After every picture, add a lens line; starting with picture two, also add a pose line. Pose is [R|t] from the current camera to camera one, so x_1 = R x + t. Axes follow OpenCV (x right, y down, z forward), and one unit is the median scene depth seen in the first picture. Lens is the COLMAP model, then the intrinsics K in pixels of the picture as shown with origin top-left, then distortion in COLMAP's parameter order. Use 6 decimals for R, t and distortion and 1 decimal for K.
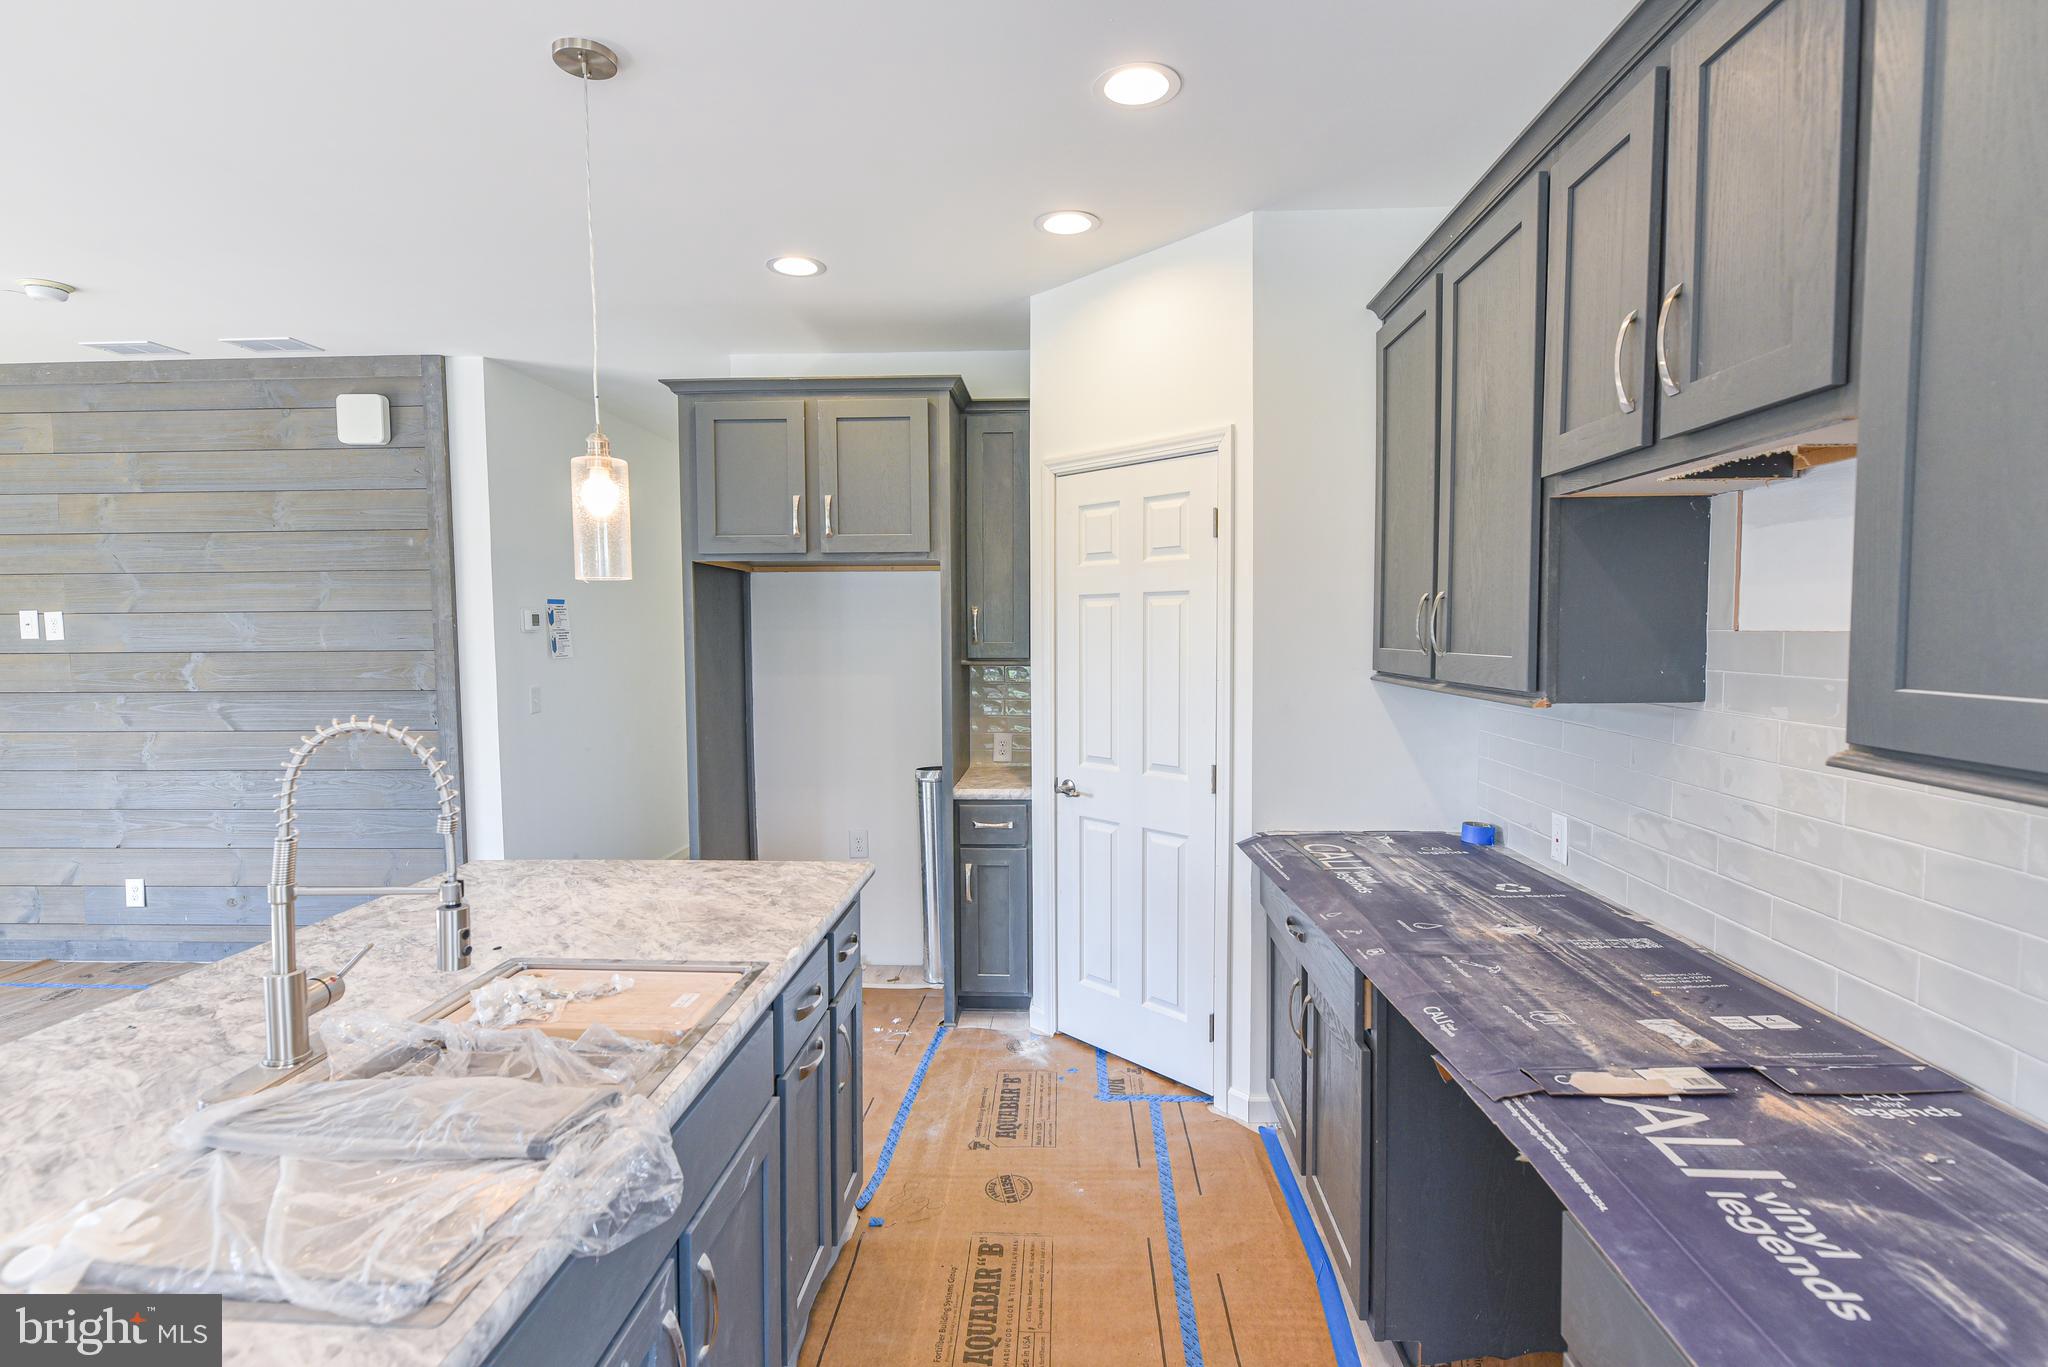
lens RADIAL K [[999.2, 0, 1034.9], [0, 999.2, 691.1], [0, 0, 1]] dist [0.009886, -0.005448]
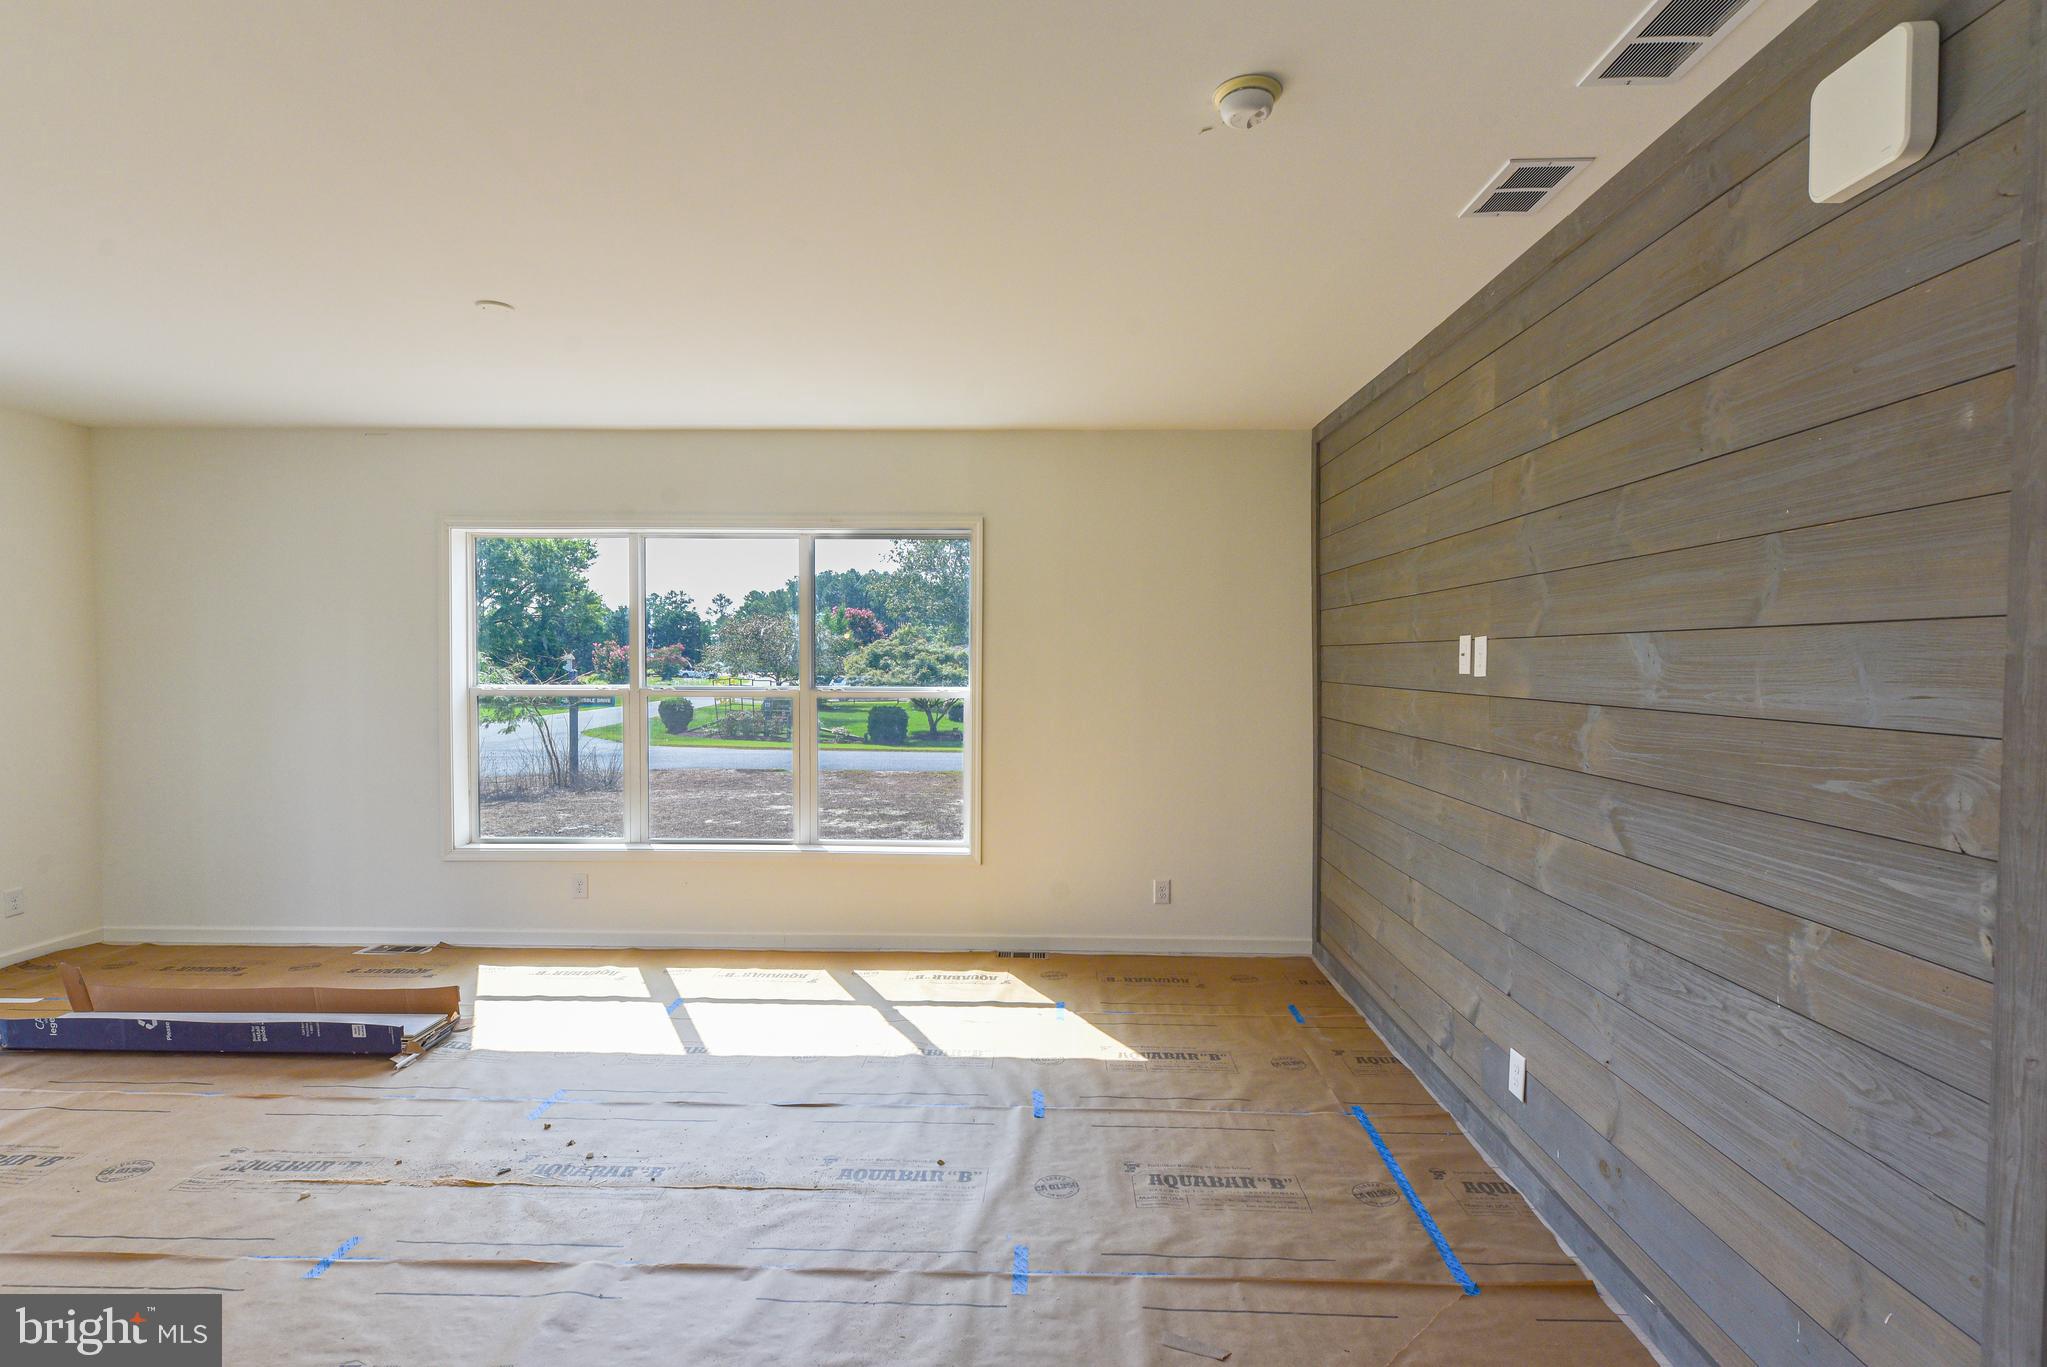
lens RADIAL K [[998.7, 0, 1024.8], [0, 998.7, 695.8], [0, 0, 1]] dist [0.009886, -0.005448]
pose [[0.026961, 0.044204, -0.998659, -0.348222], [-0.068287, 0.996770, 0.042277, -0.056534], [0.997301, 0.067056, 0.029892, 0.818797]]
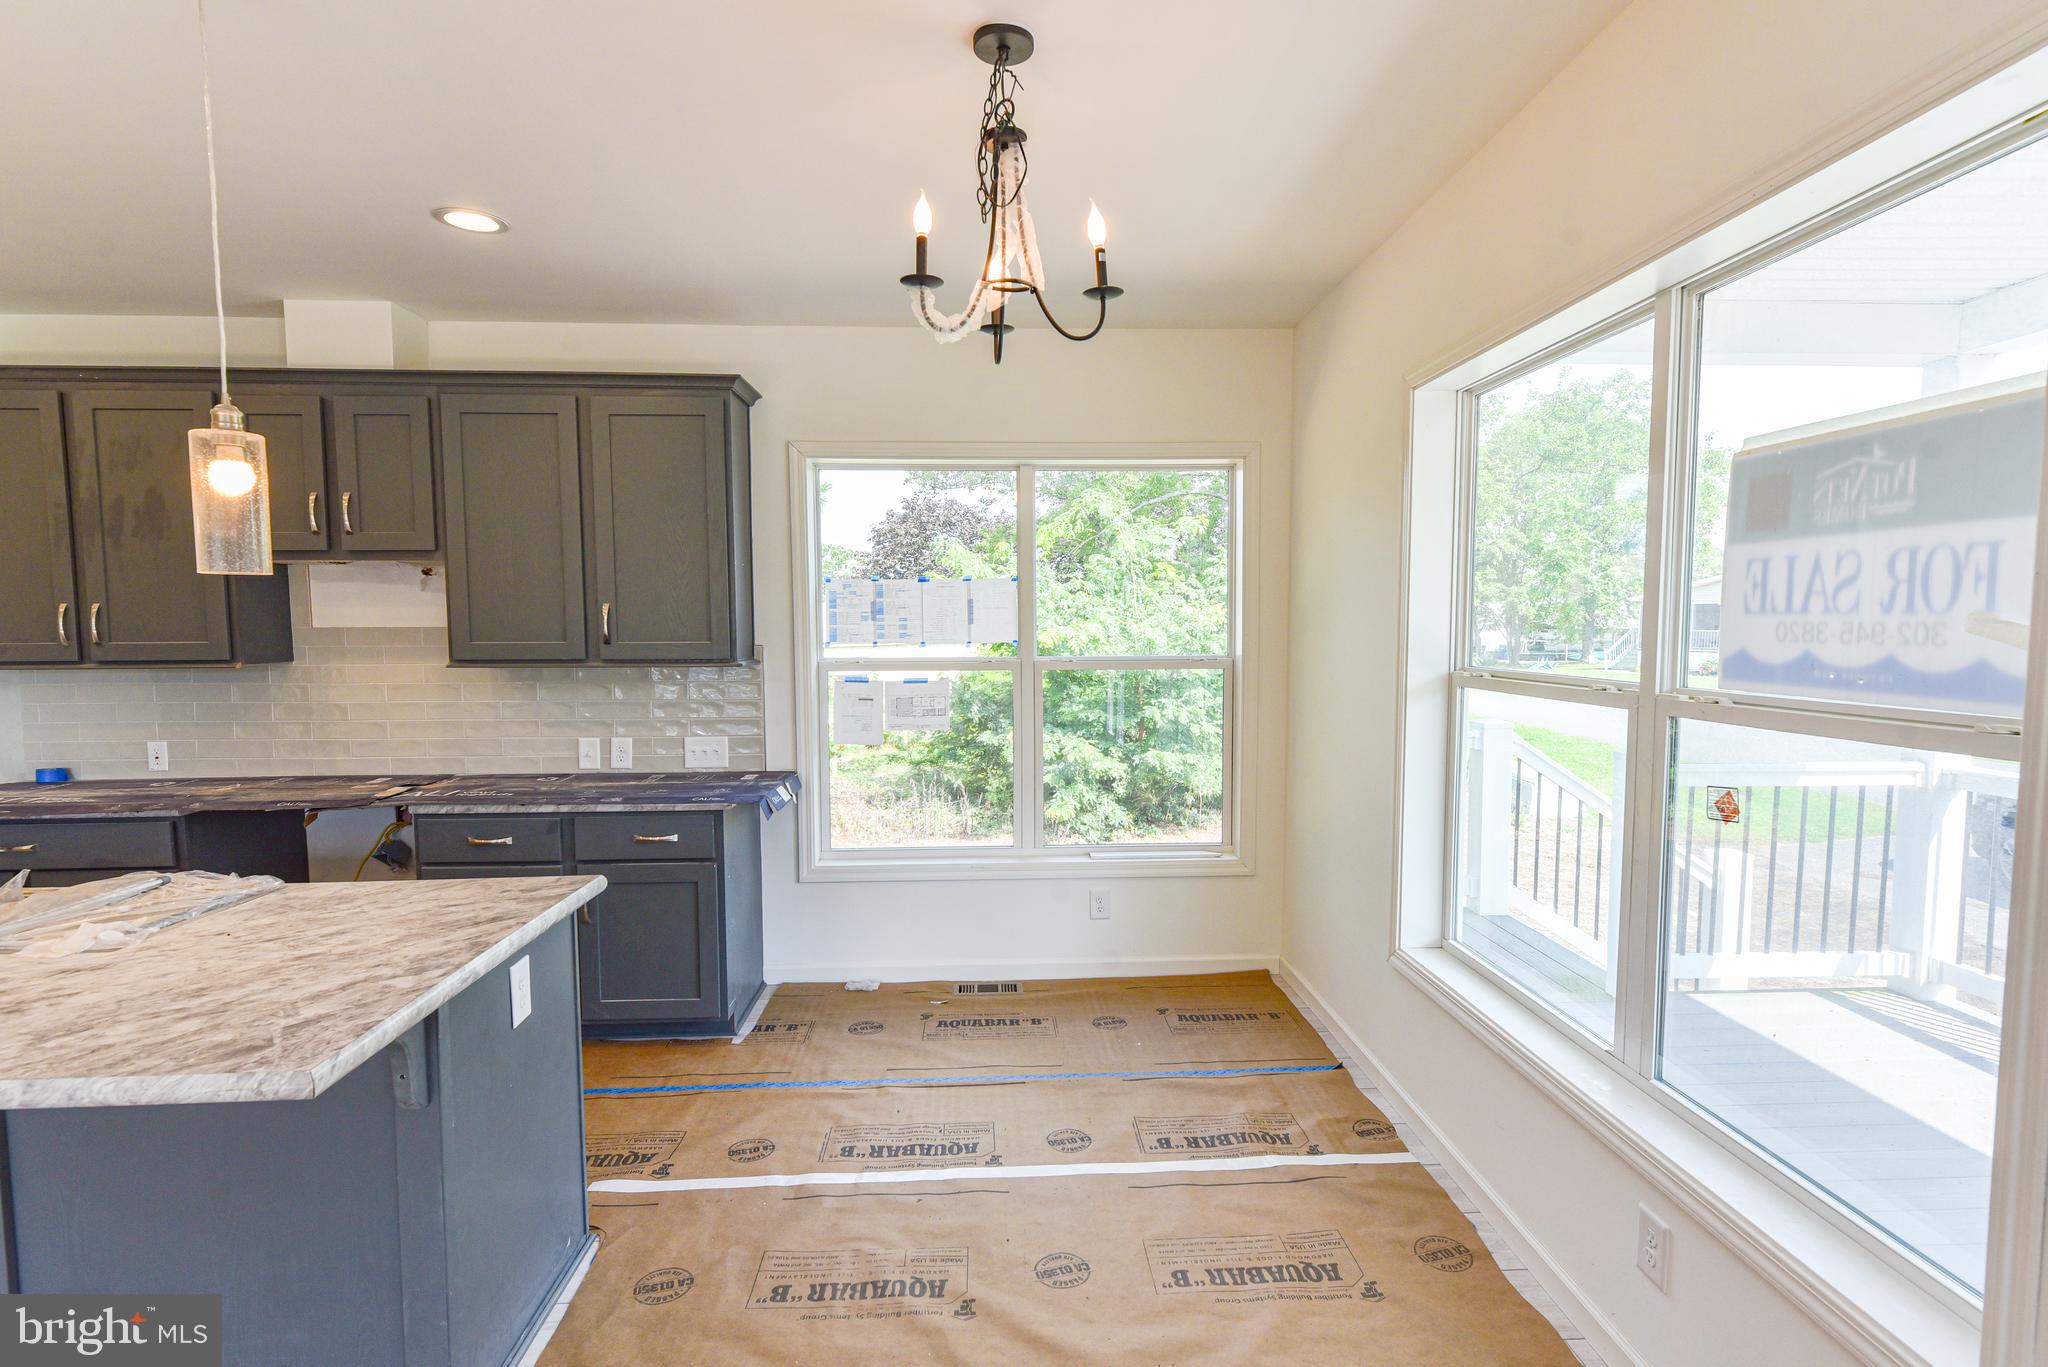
lens RADIAL K [[999.2, 0, 1028.2], [0, 999.2, 694.2], [0, 0, 1]] dist [0.009886, -0.005448]
pose [[-0.088282, -0.068709, 0.993723, -0.819714], [0.068630, 0.994828, 0.074882, 0.014648], [-0.993728, 0.074810, -0.083110, -0.186654]]
